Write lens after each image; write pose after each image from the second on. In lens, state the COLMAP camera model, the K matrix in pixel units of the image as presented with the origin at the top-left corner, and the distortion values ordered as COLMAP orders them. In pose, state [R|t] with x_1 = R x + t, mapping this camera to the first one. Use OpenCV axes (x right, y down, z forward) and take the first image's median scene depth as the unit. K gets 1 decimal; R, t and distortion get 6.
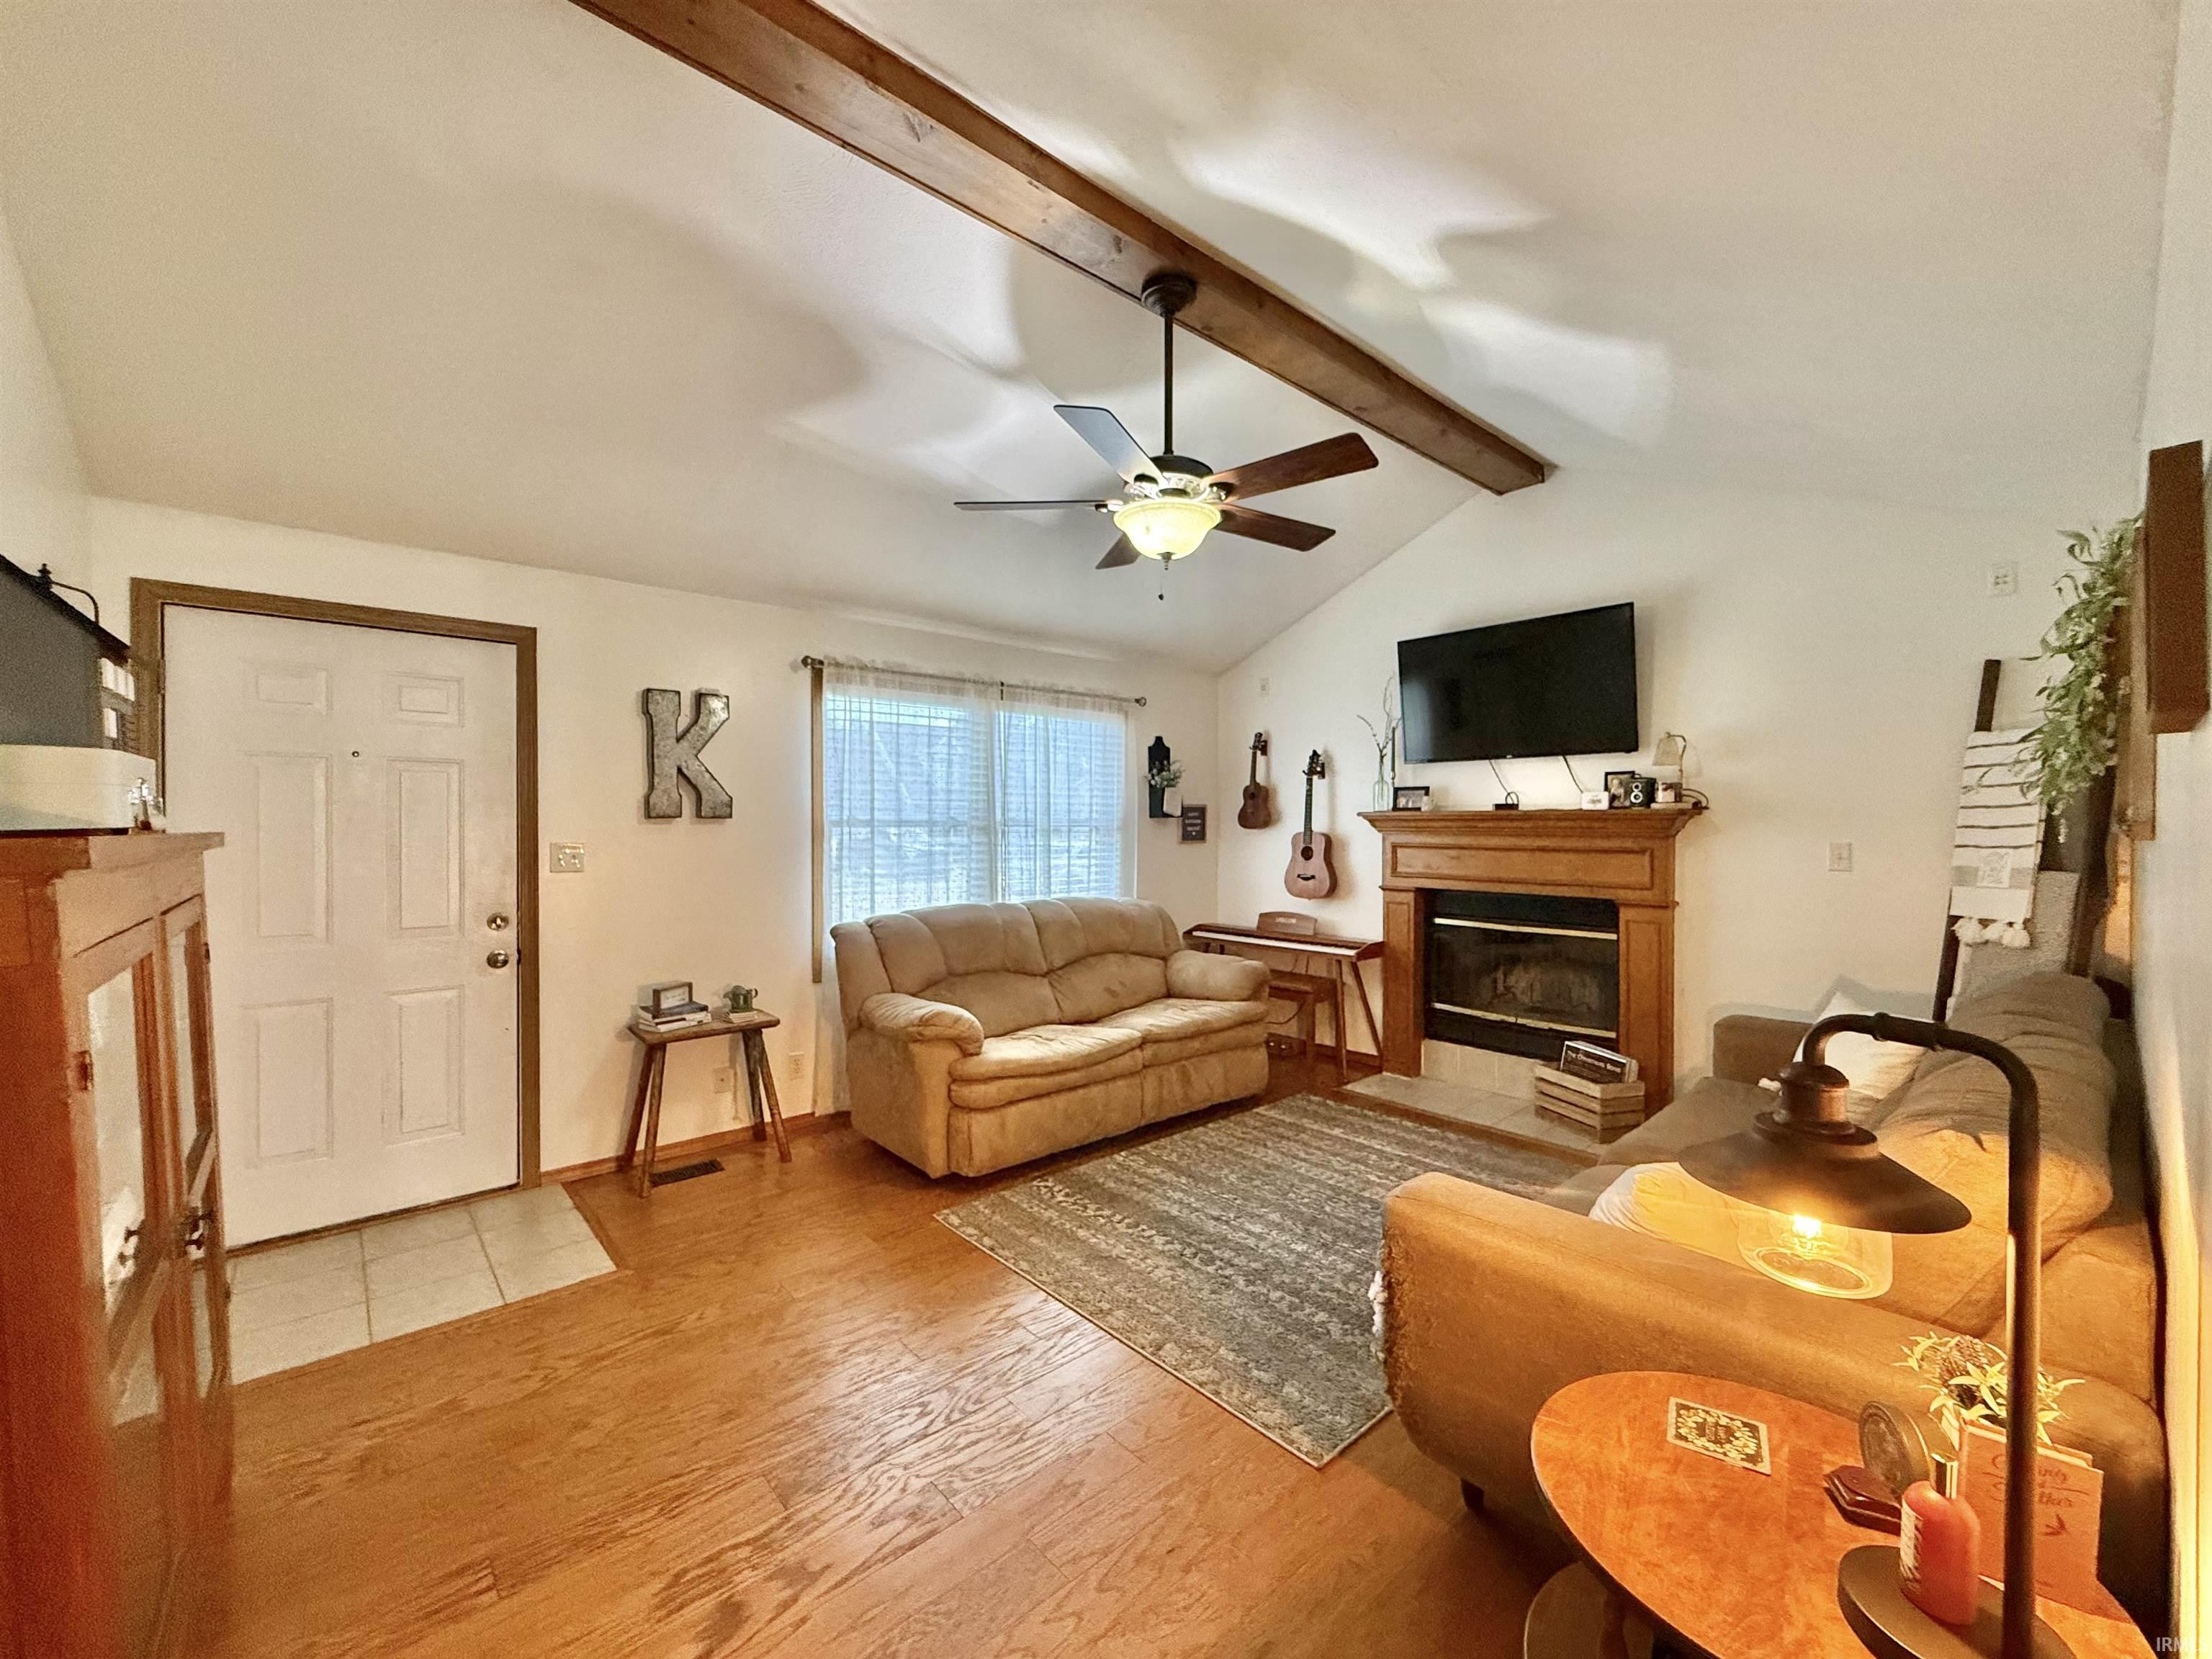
lens RADIAL K [[883.0, 0, 1096.4], [0, 883.0, 827.7], [0, 0, 1]] dist [-0.000690, -0.000695]
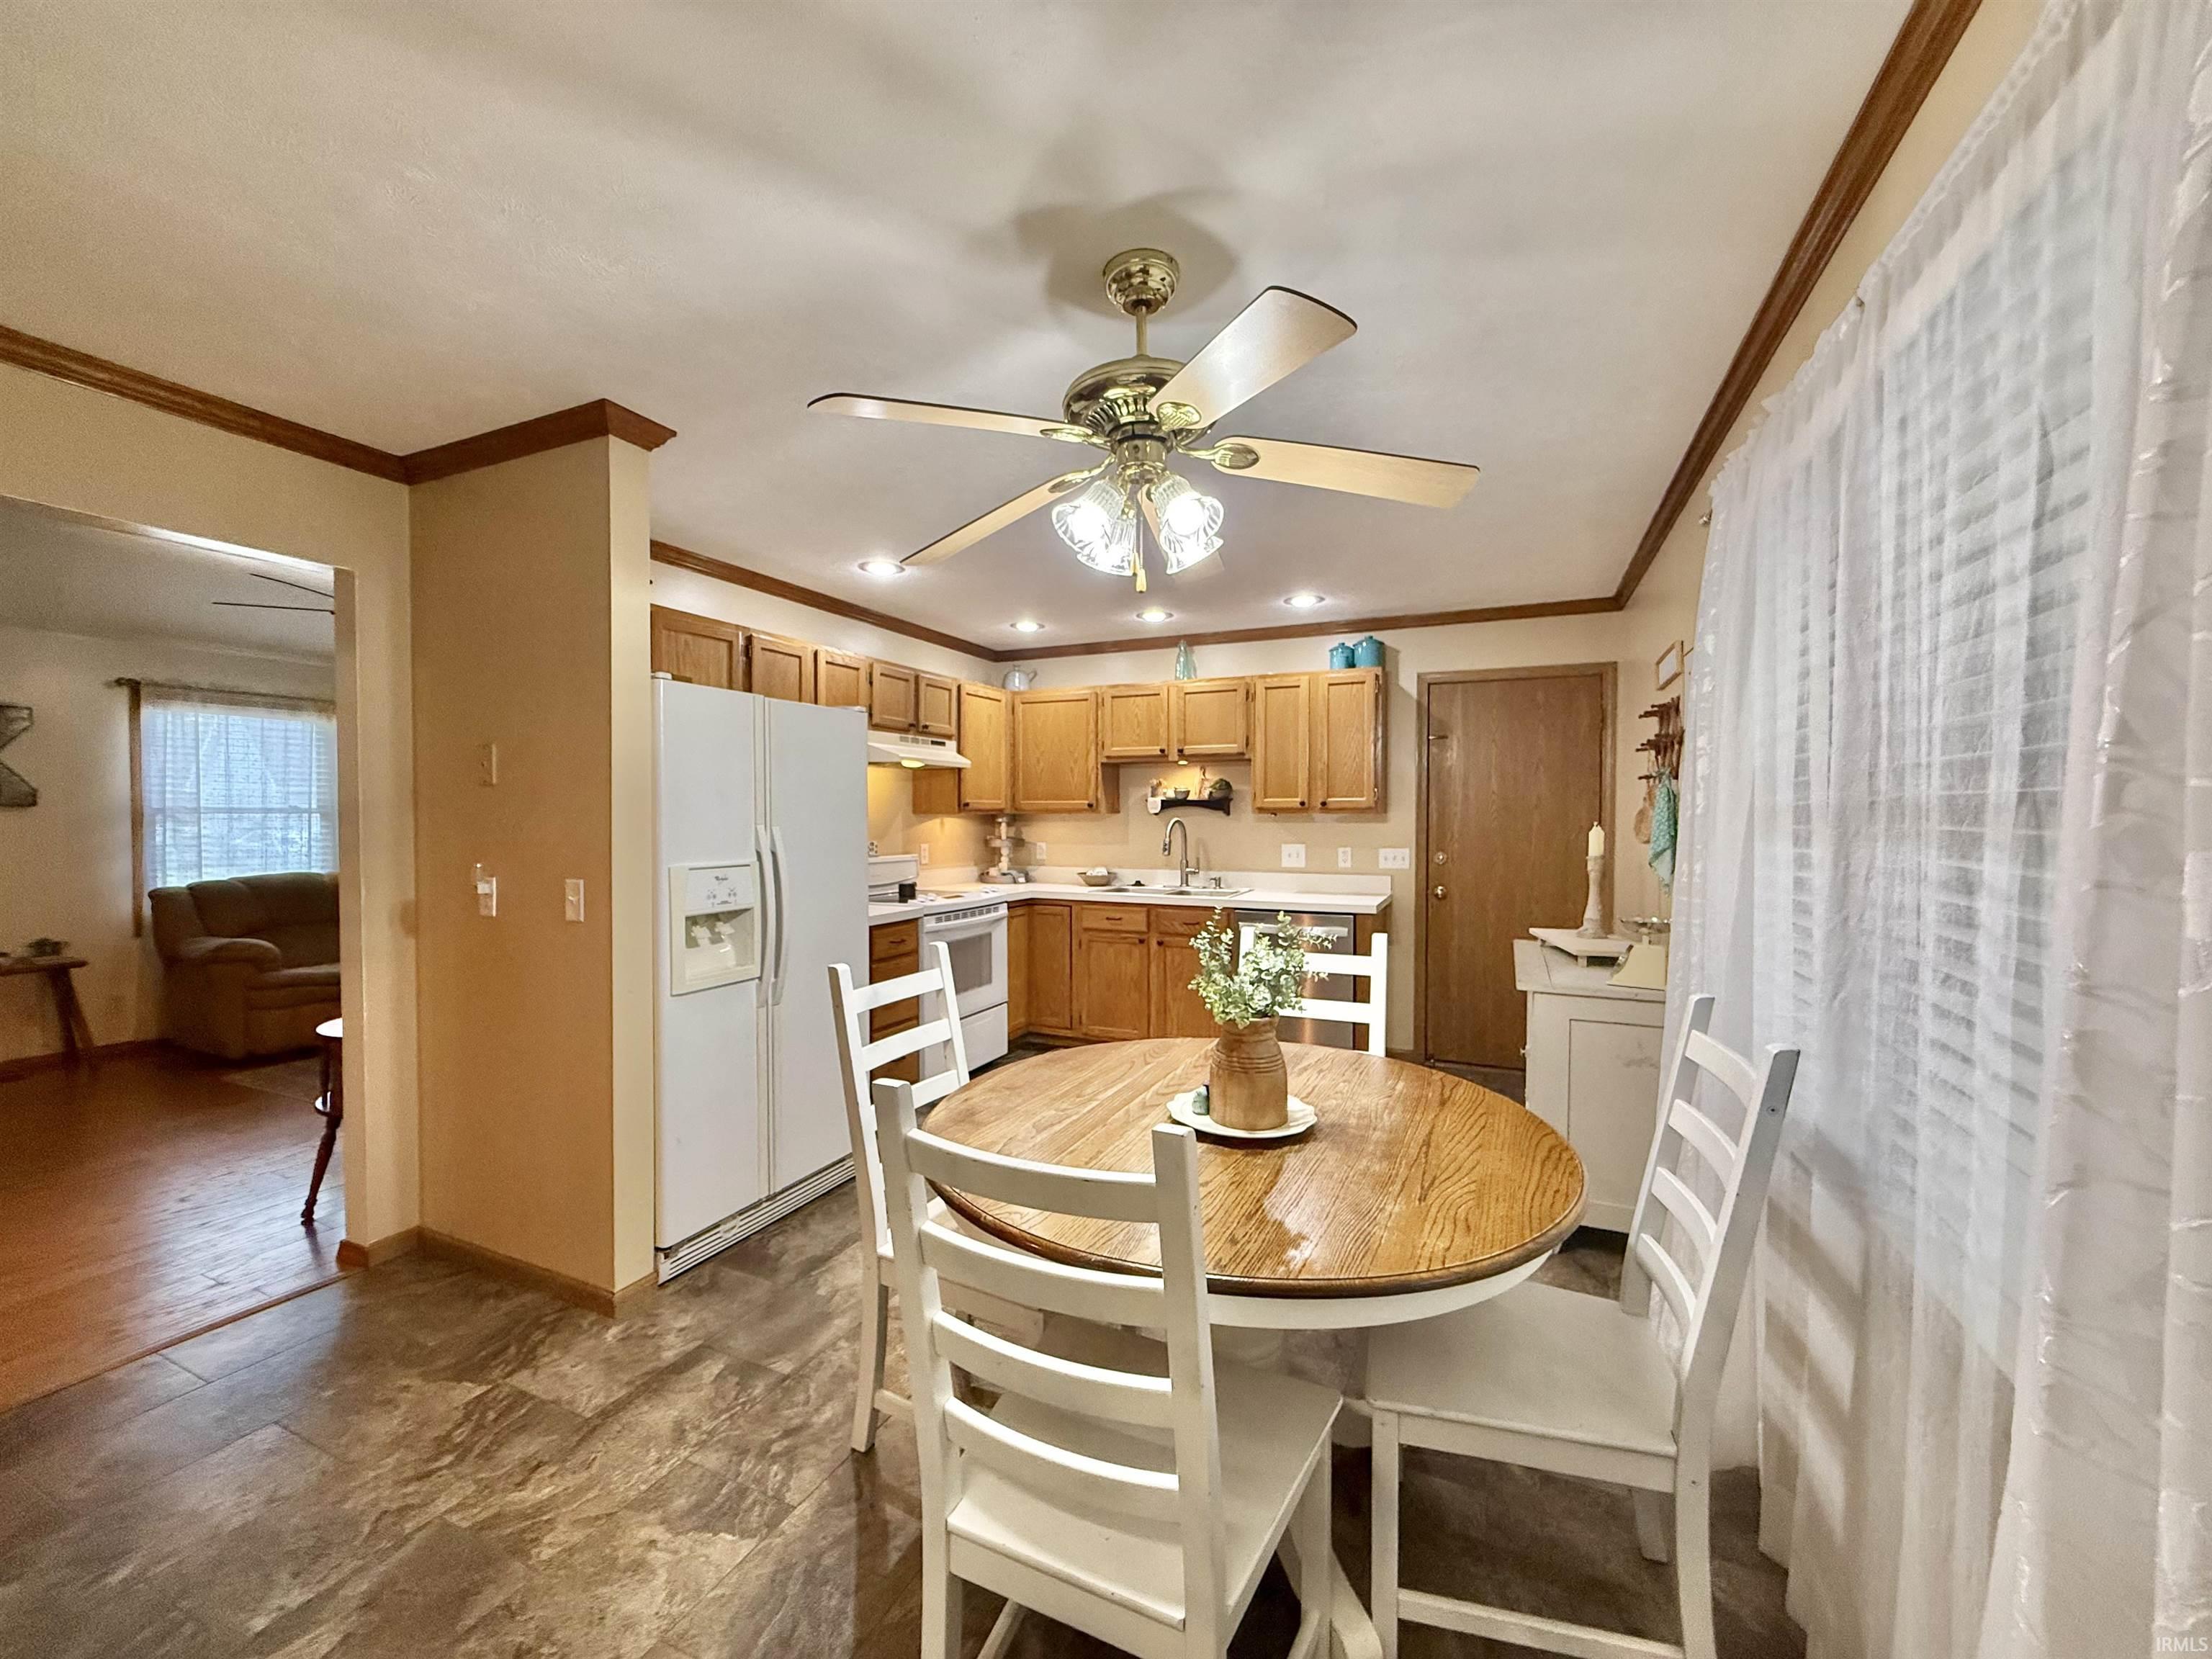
lens RADIAL K [[883.0, 0, 1102.4], [0, 883.0, 828.9], [0, 0, 1]] dist [-0.000690, -0.000695]
pose [[0.913603, -0.010292, 0.406476, 0.429752], [0.009113, 0.999947, 0.004835, 0.028440], [-0.406505, -0.000713, 0.913648, -0.707803]]
